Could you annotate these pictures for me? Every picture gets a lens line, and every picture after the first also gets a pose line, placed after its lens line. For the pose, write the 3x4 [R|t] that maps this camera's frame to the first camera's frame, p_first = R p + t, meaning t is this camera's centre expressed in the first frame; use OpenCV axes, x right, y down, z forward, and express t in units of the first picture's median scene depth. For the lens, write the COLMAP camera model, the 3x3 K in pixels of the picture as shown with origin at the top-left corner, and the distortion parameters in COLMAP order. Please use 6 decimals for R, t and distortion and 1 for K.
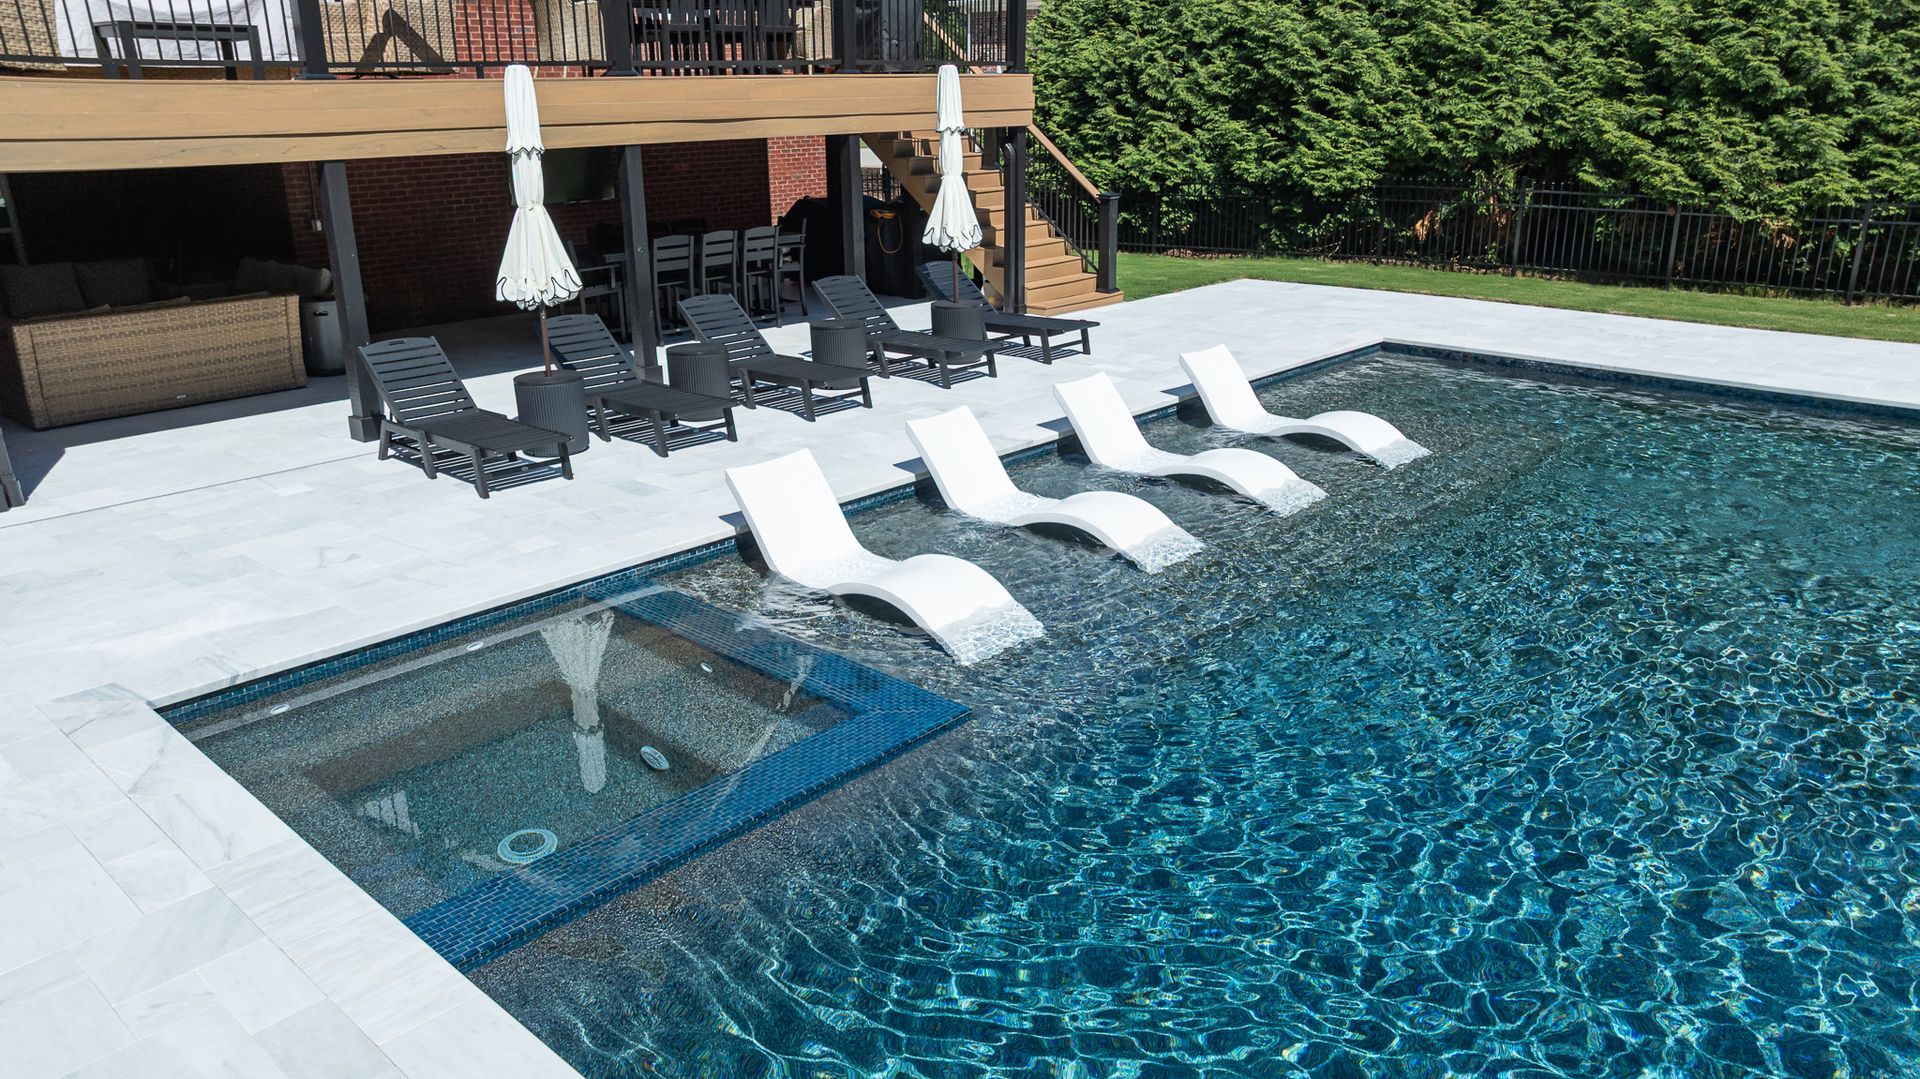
lens RADIAL K [[1358.9, 0, 962.4], [0, 1358.9, 541.5], [0, 0, 1]] dist [-0.066939, 0.086201]
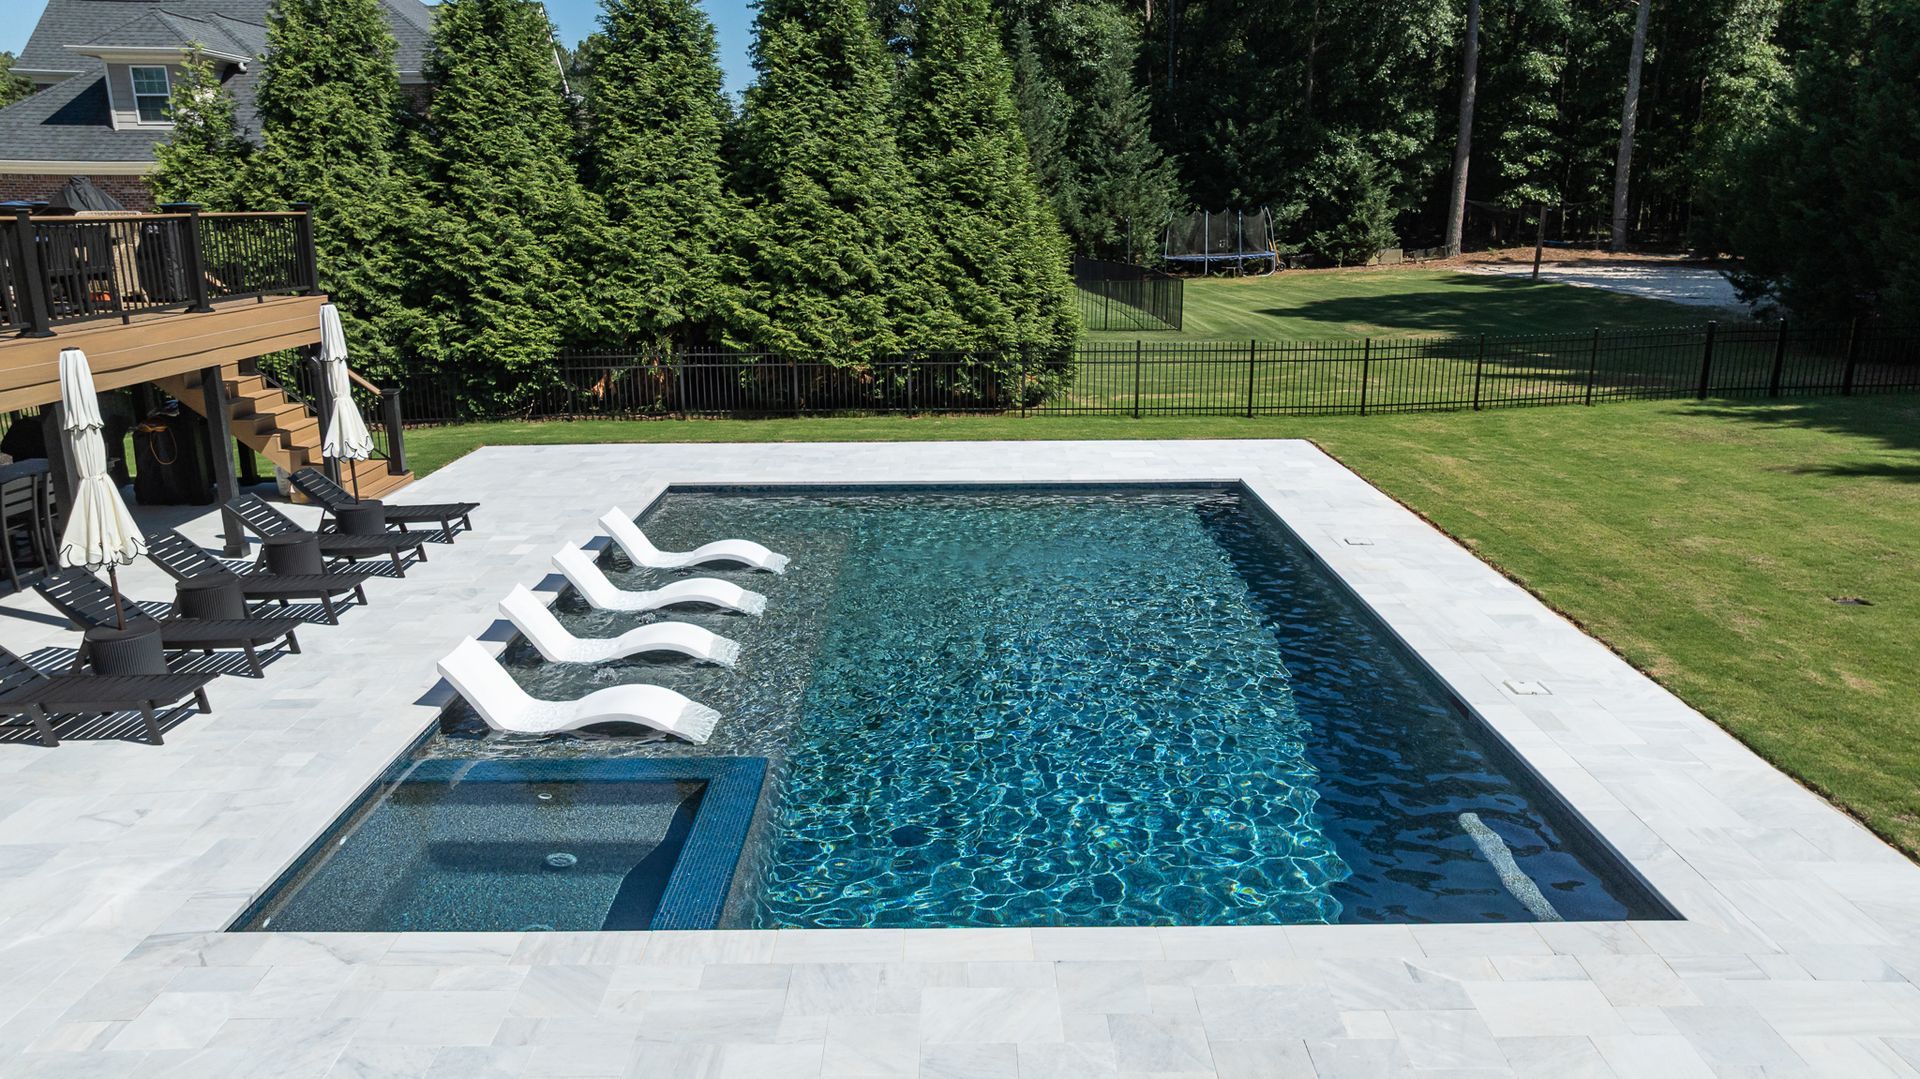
lens RADIAL K [[1351.9, 0, 964.5], [0, 1351.9, 550.3], [0, 0, 1]] dist [-0.025249, 0.001379]
pose [[0.728539, -0.167526, 0.664203, -0.302896], [0.219458, 0.975607, 0.005354, -0.025794], [-0.648899, 0.141864, 0.747533, -0.134306]]
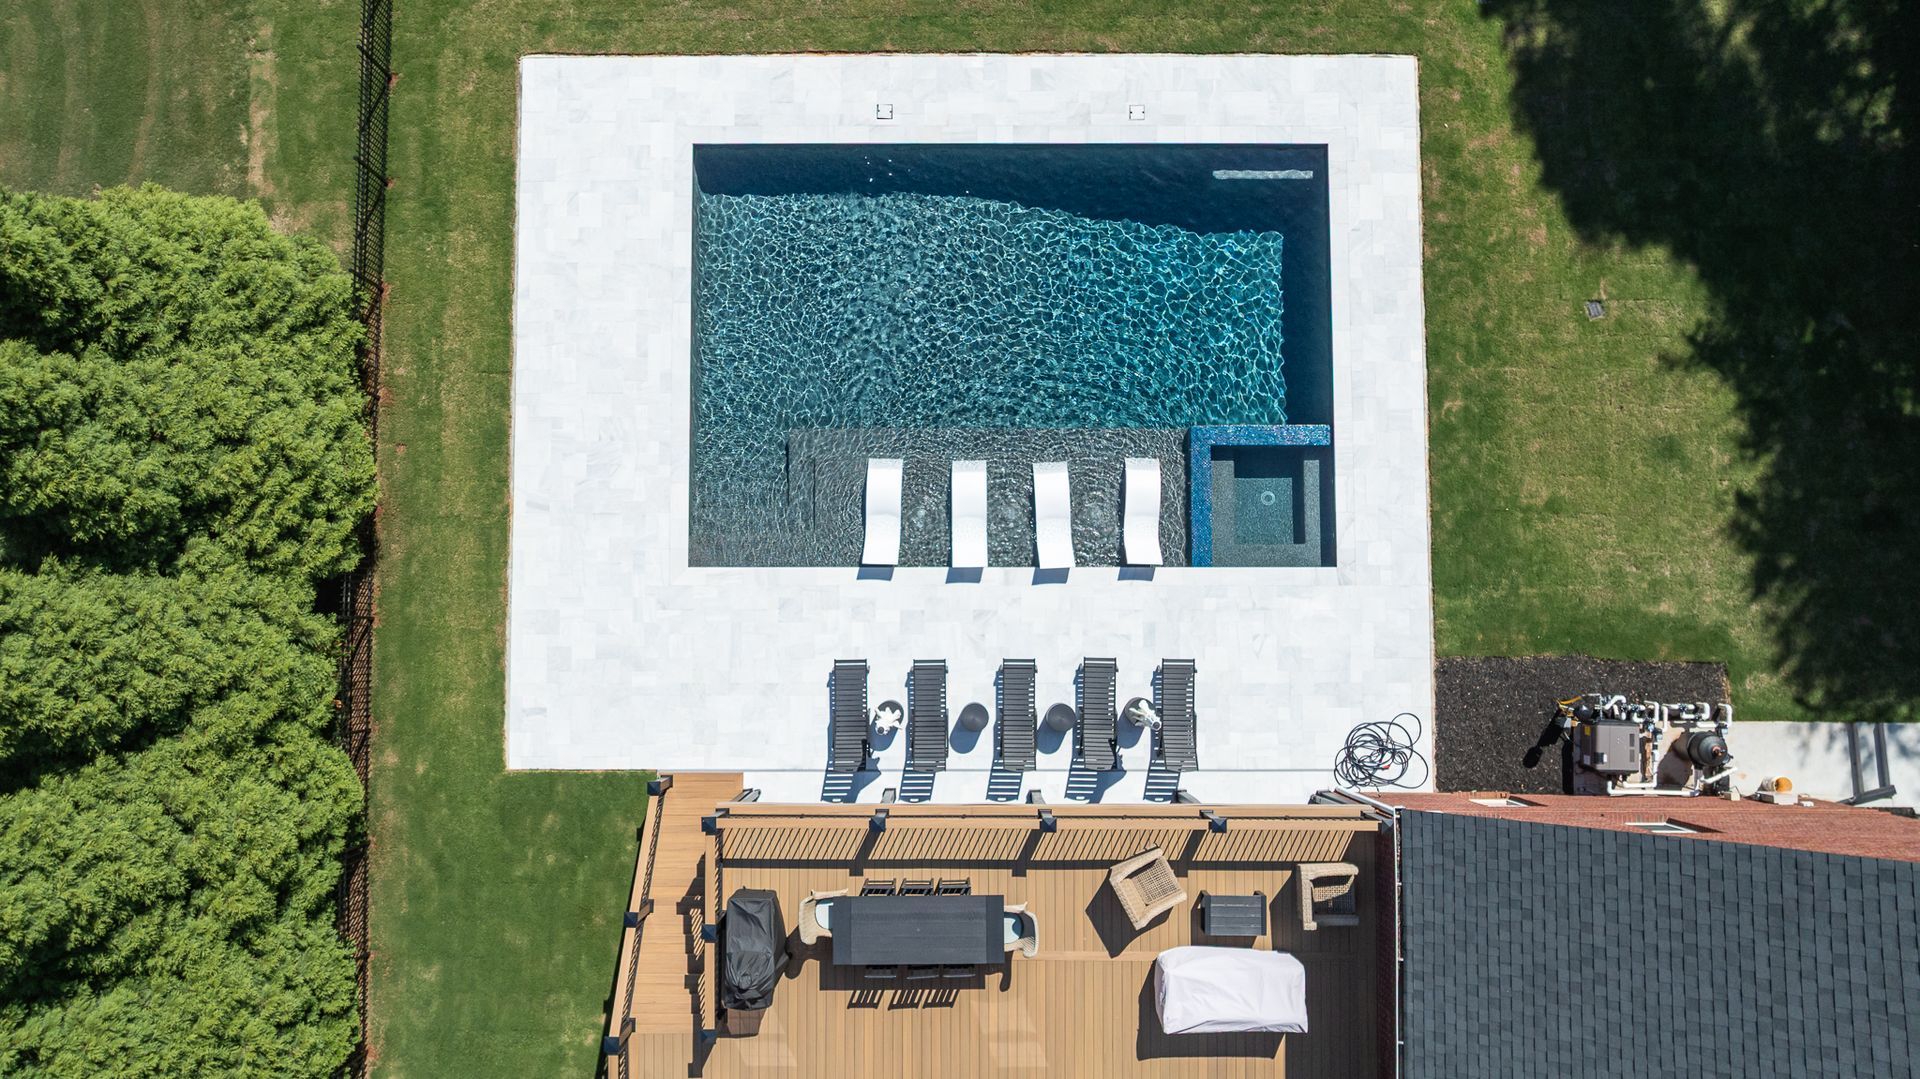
lens RADIAL K [[1375.9, 0, 960.9], [0, 1375.9, 538.0], [0, 0, 1]] dist [0.004100, -0.067013]
pose [[-0.680996, -0.730224, 0.054928, 0.002445], [0.241608, -0.153244, 0.958197, -1.469726], [-0.691281, 0.665800, 0.280787, 0.194680]]
